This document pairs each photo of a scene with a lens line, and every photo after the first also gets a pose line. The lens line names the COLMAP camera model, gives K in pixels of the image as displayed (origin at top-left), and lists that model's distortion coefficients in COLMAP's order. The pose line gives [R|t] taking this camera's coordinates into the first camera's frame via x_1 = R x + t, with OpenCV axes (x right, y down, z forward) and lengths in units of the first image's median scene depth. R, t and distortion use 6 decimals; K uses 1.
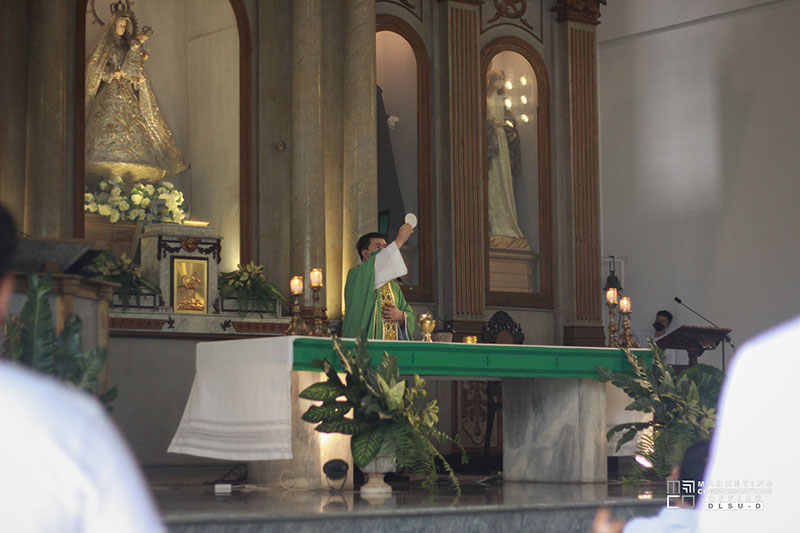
lens RADIAL K [[1902.1, 0, 400.0], [0, 1902.1, 266.5], [0, 0, 1]] dist [0.003871, -0.864483]
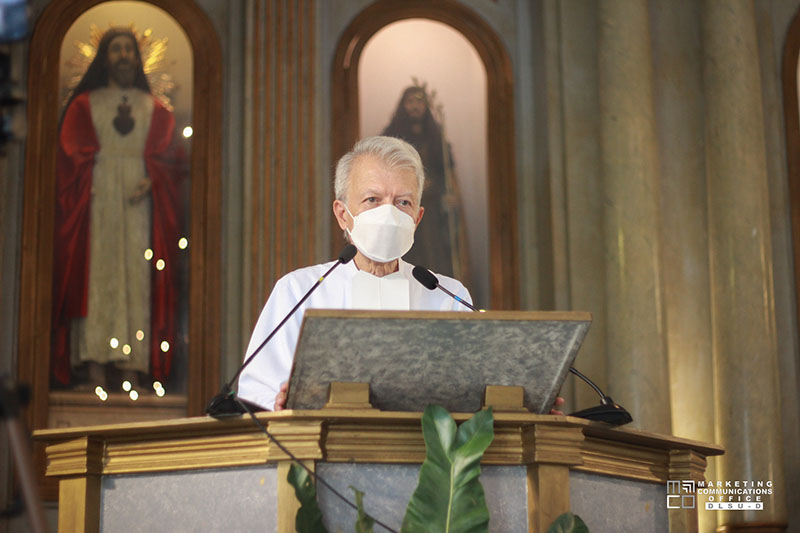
lens RADIAL K [[1789.4, 0, 400.0], [0, 1789.4, 266.5], [0, 0, 1]] dist [-0.018939, -0.281202]
pose [[0.884546, -0.115027, -0.452047, -0.020458], [0.044241, 0.985437, -0.164184, 0.017920], [0.464350, 0.125229, 0.876754, 0.374674]]
